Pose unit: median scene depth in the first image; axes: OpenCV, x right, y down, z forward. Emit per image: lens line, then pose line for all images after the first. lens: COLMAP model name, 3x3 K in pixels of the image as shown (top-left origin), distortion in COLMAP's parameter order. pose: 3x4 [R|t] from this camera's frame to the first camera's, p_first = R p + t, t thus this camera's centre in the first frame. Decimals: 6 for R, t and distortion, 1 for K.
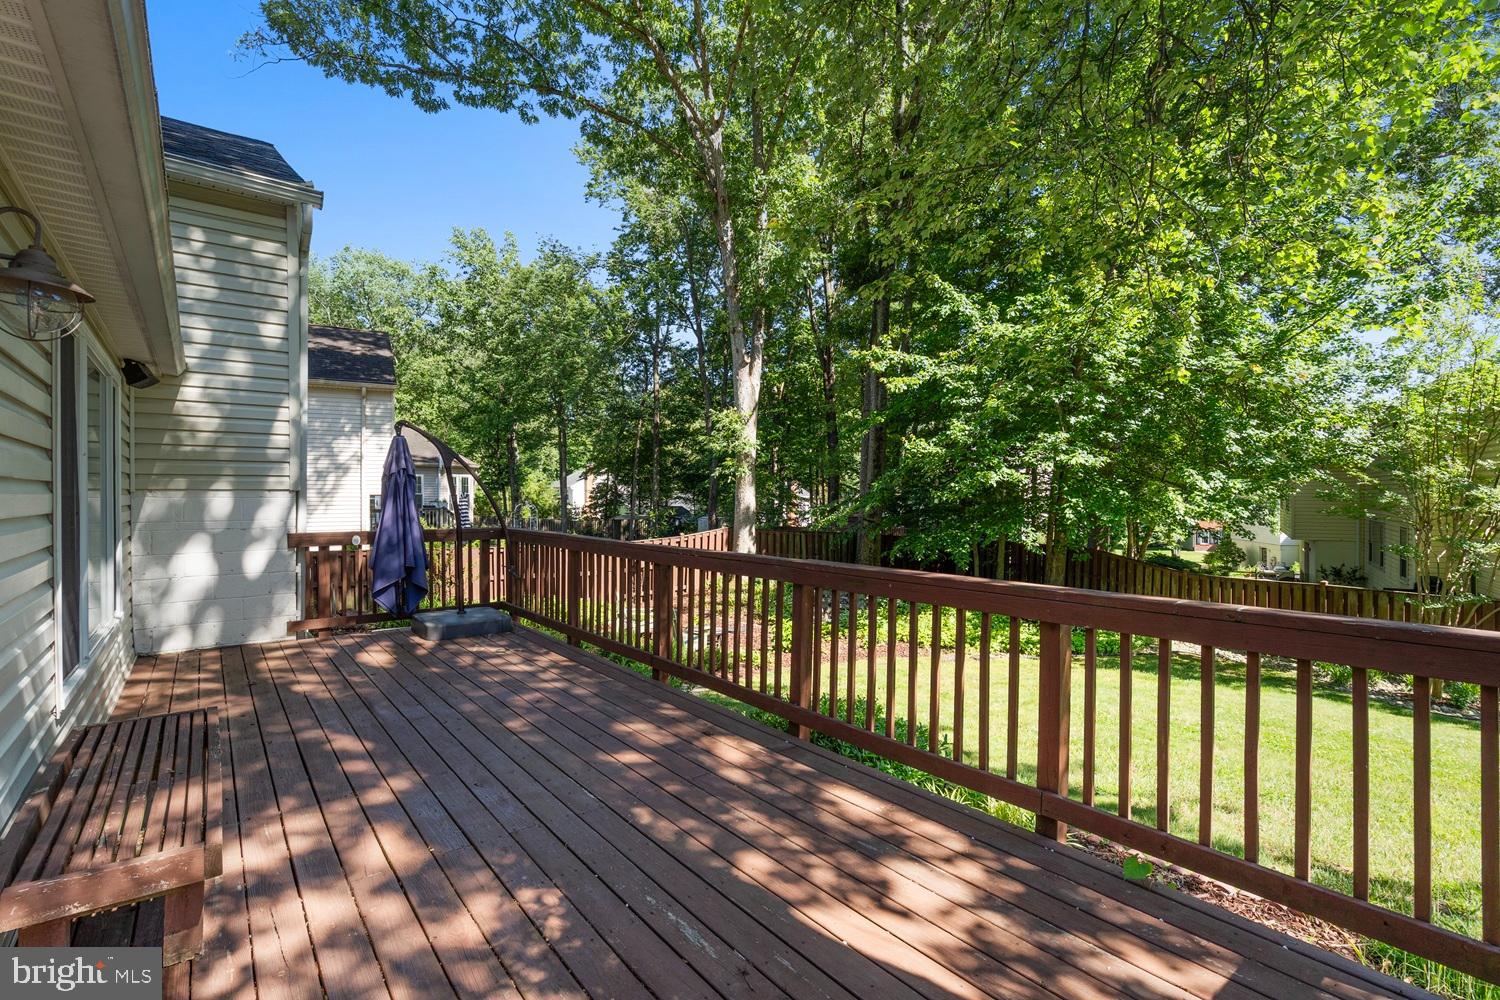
lens RADIAL K [[679.4, 0, 755.4], [0, 679.4, 487.7], [0, 0, 1]] dist [-0.000398, -0.000044]
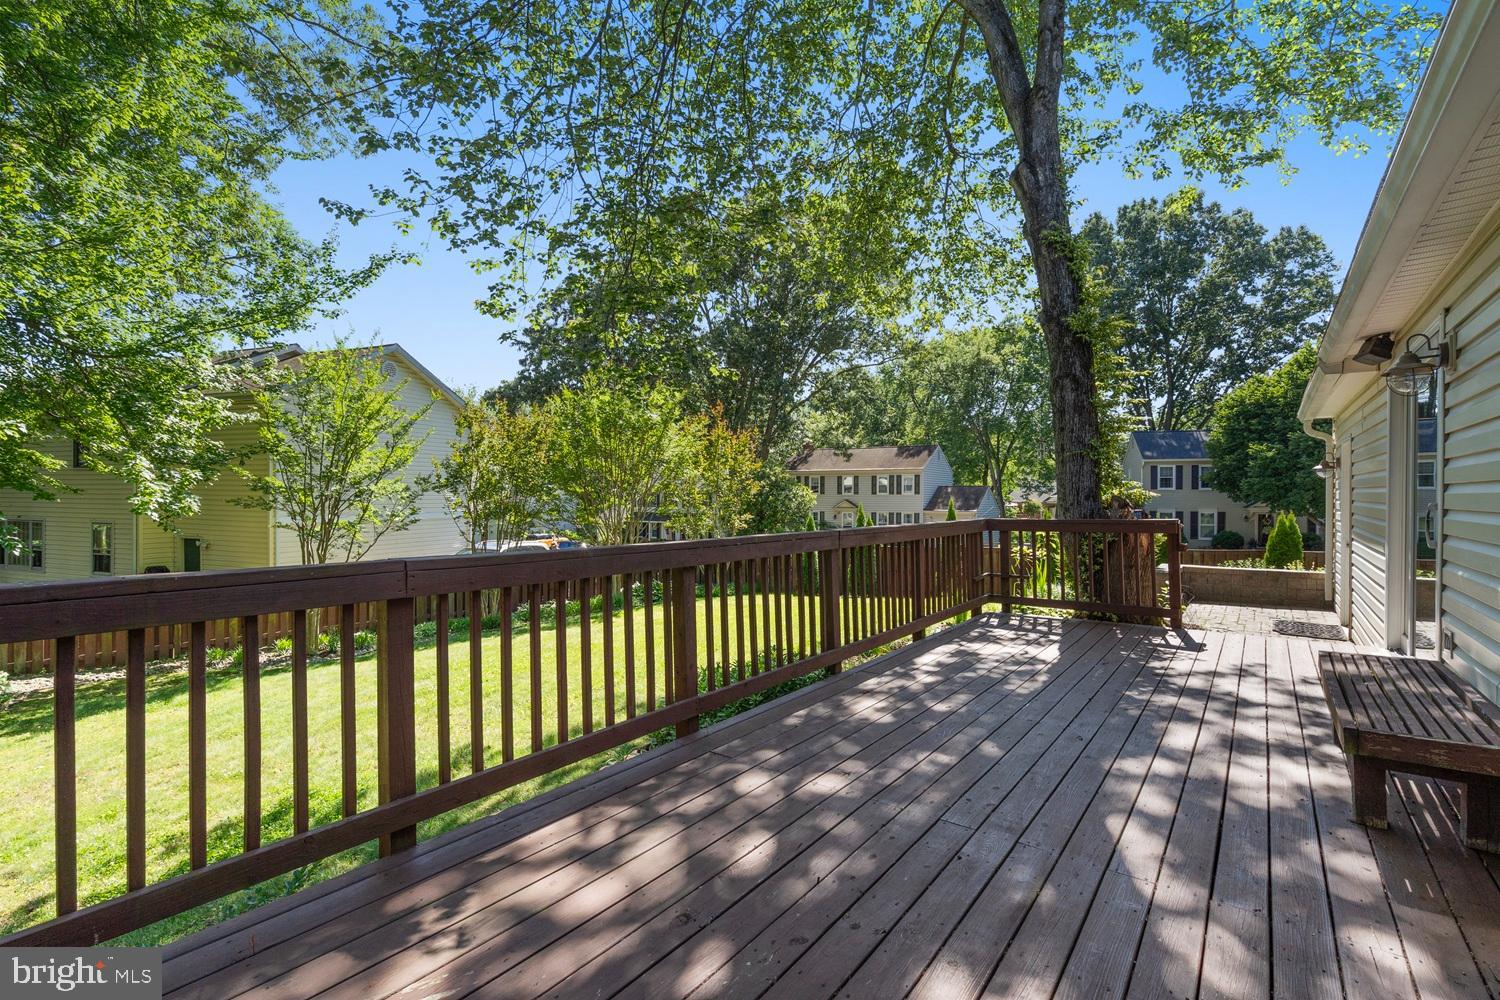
lens RADIAL K [[679.4, 0, 755.4], [0, 679.4, 487.7], [0, 0, 1]] dist [-0.000398, -0.000044]
pose [[-0.248317, -0.000221, 0.968679, -0.852128], [0.004273, 0.999990, 0.001324, 0.040698], [-0.968669, 0.004468, -0.248313, 1.140397]]
